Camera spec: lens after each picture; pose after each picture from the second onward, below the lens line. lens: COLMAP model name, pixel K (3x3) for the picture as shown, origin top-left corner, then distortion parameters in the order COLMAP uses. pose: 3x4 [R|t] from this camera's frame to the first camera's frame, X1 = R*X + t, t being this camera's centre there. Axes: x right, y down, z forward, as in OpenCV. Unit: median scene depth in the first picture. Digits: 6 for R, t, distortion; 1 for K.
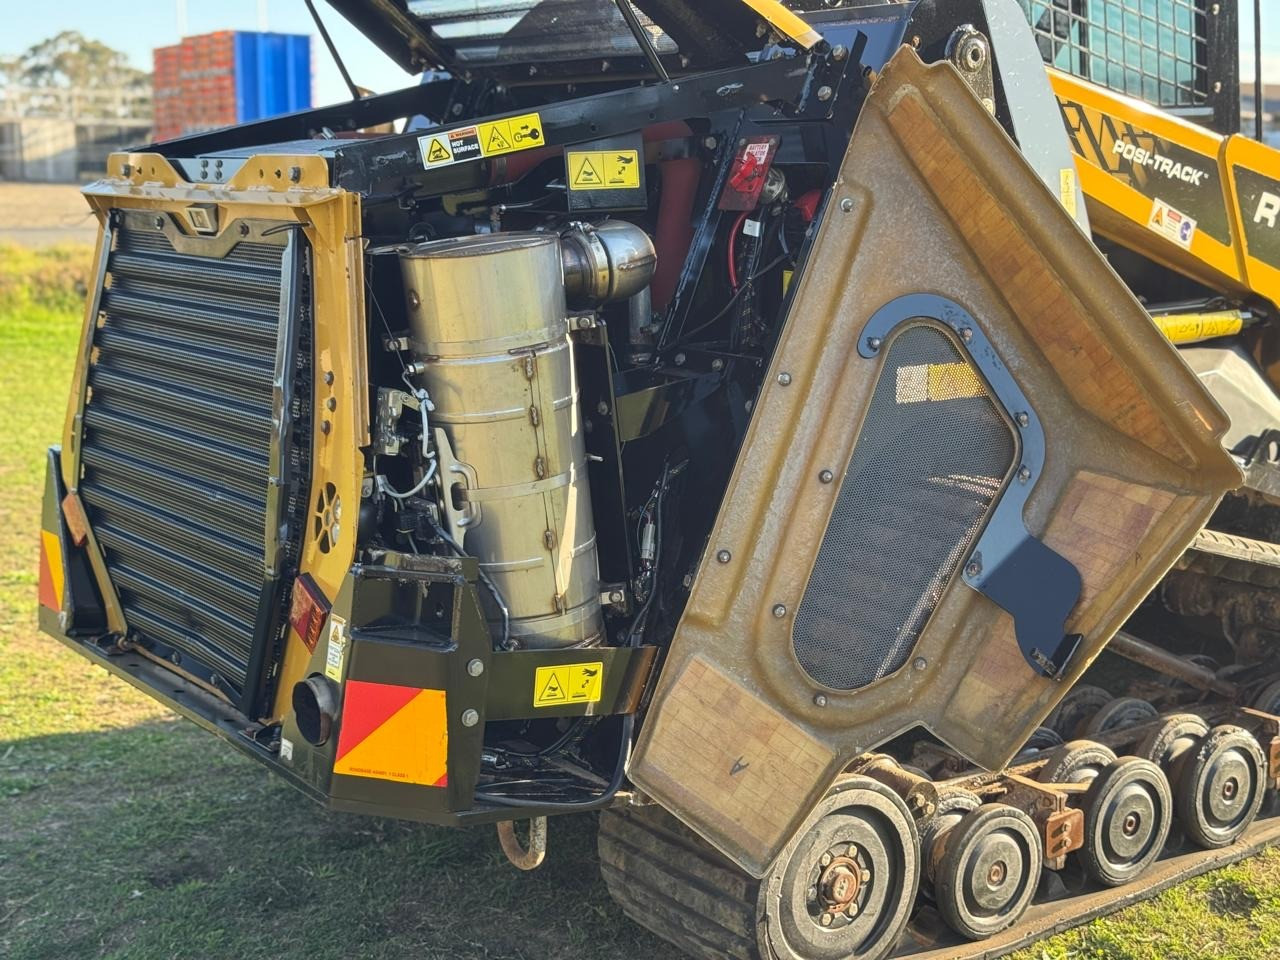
lens RADIAL K [[1808.6, 0, 628.0], [0, 1808.6, 460.3], [0, 0, 1]] dist [0.122271, 0.000000]
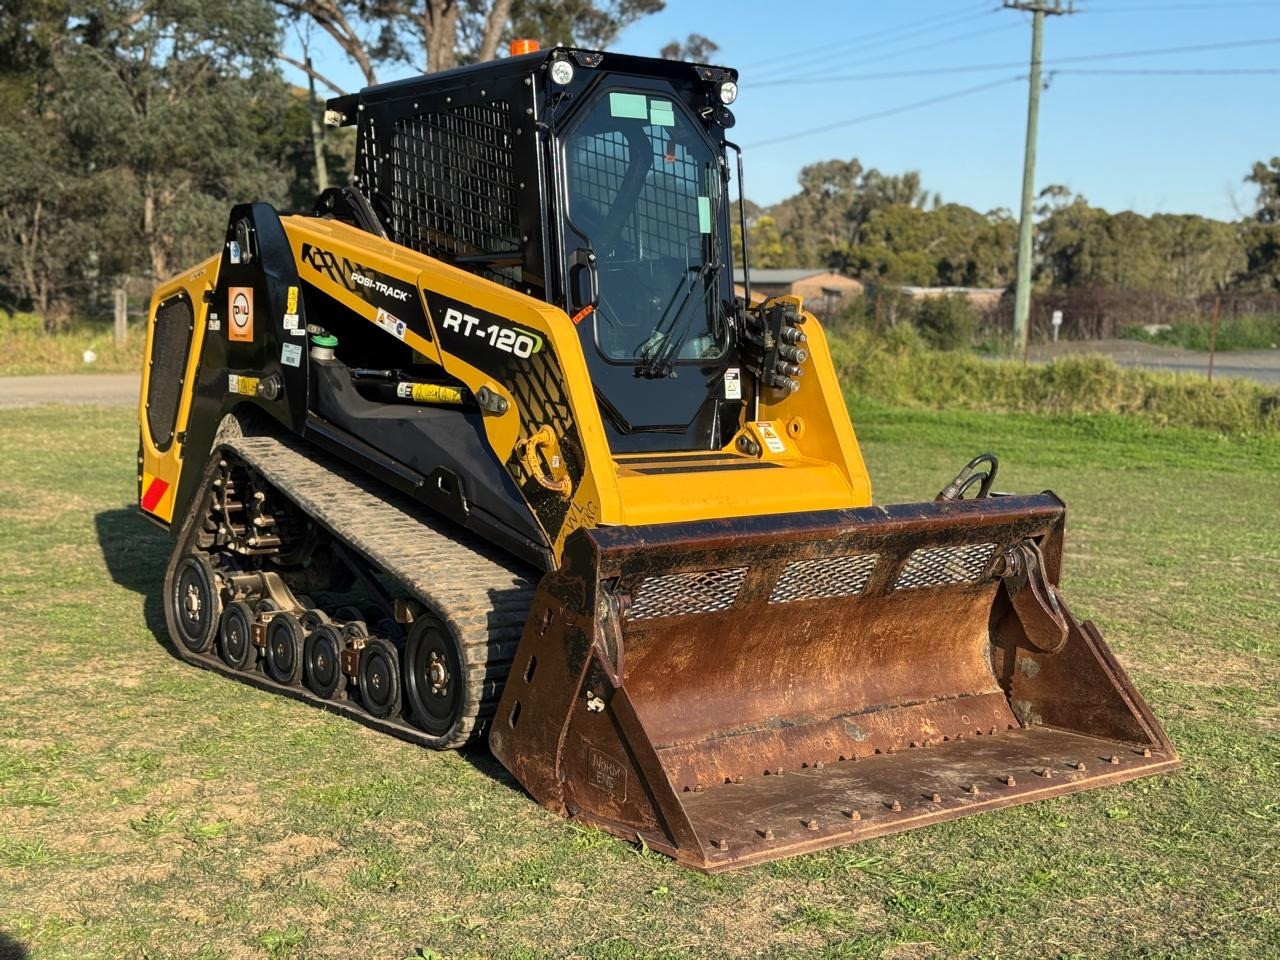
lens RADIAL K [[1808.6, 0, 630.6], [0, 1808.6, 475.5], [0, 0, 1]] dist [0.122271, 0.000000]
pose [[0.014277, 0.098732, -0.995012, 1.927272], [-0.184830, 0.978225, 0.094414, -0.188732], [0.982667, 0.182560, 0.032215, 1.181259]]
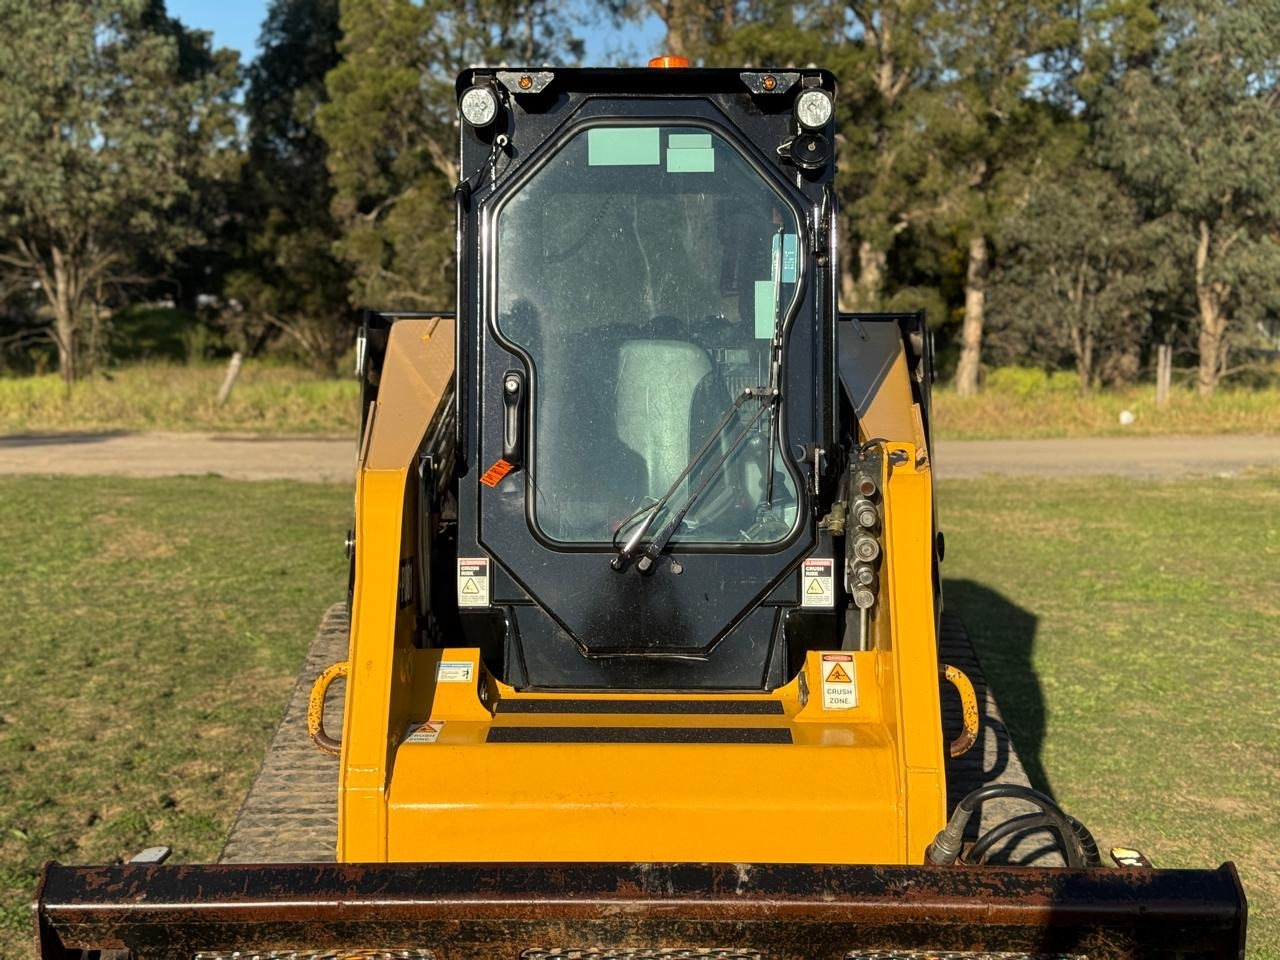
lens RADIAL K [[1808.6, 0, 635.1], [0, 1808.6, 475.9], [0, 0, 1]] dist [0.122271, 0.000000]
pose [[-0.599171, 0.065361, -0.797949, 1.131871], [-0.134782, 0.974203, 0.181004, -0.359838], [0.789195, 0.216001, -0.574905, 1.801342]]
